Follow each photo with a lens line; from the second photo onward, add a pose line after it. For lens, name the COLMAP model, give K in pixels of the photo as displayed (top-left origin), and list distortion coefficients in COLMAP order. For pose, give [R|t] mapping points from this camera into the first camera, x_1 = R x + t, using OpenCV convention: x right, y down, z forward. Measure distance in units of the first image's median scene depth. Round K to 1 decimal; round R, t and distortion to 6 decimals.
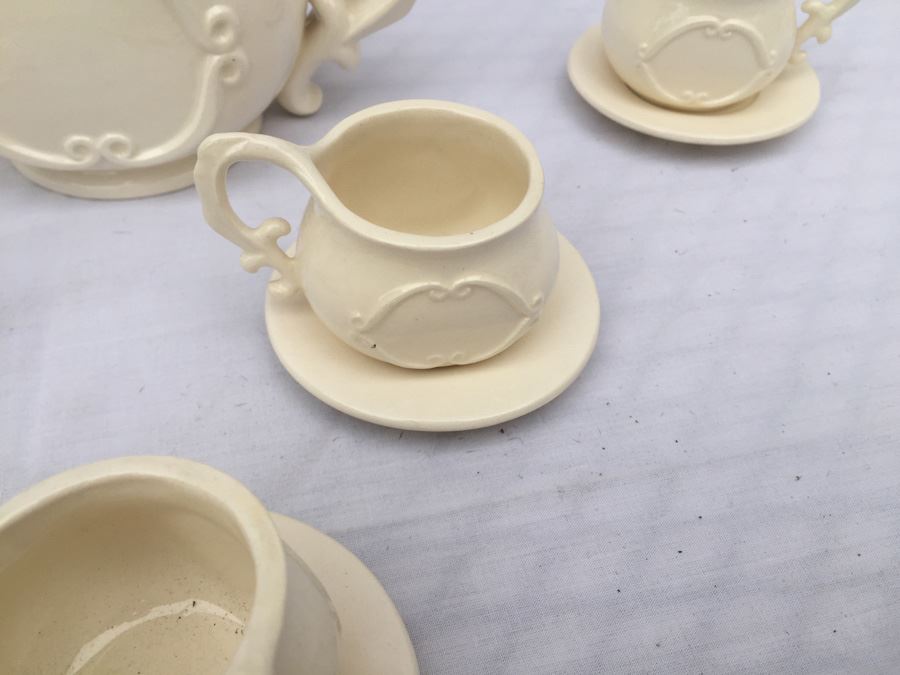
lens RADIAL K [[738.6, 0, 450.0], [0, 738.6, 337.5], [0, 0, 1]] dist [0.012517, -0.011461]
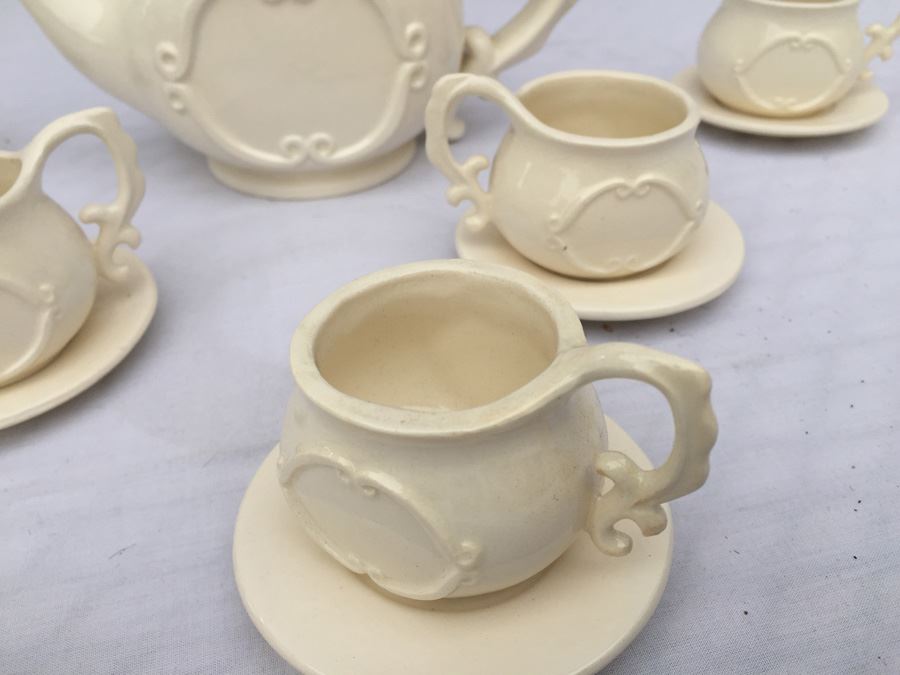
lens RADIAL K [[738.6, 0, 450.0], [0, 738.6, 337.5], [0, 0, 1]] dist [0.012517, -0.011461]
pose [[0.998361, -0.040342, -0.040601, -0.201071], [0.030484, 0.975169, -0.219356, 0.334448], [0.048442, 0.217758, 0.974800, -0.119951]]
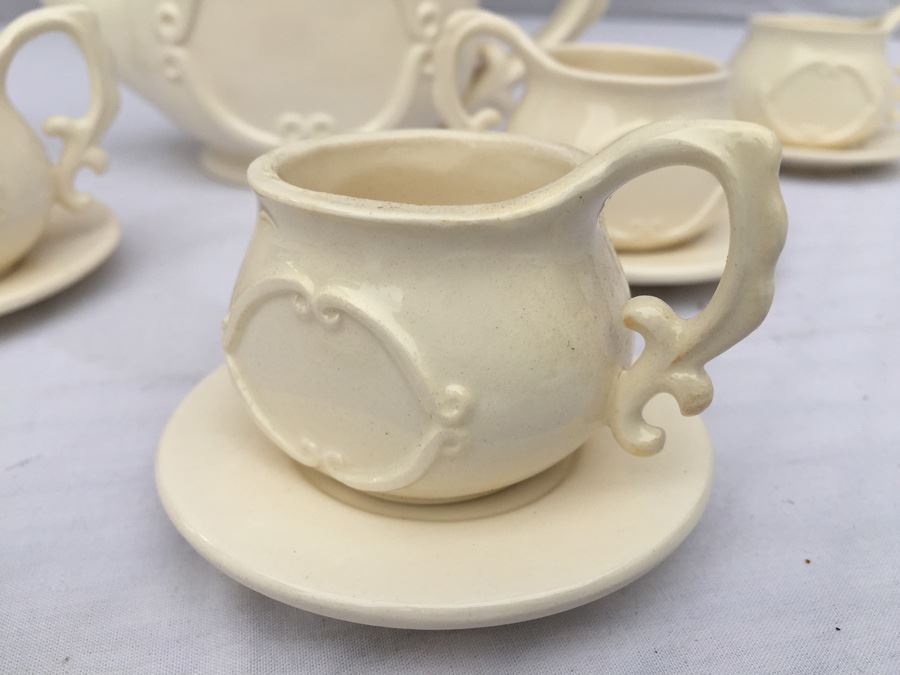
lens RADIAL K [[752.4, 0, 446.6], [0, 752.4, 365.9], [0, 0, 1]] dist [0.007289, -0.010065]
pose [[0.999082, 0.013141, -0.040775, -0.203646], [-0.027585, 0.925554, -0.377609, 0.526823], [0.032778, 0.378387, 0.925067, 0.062170]]
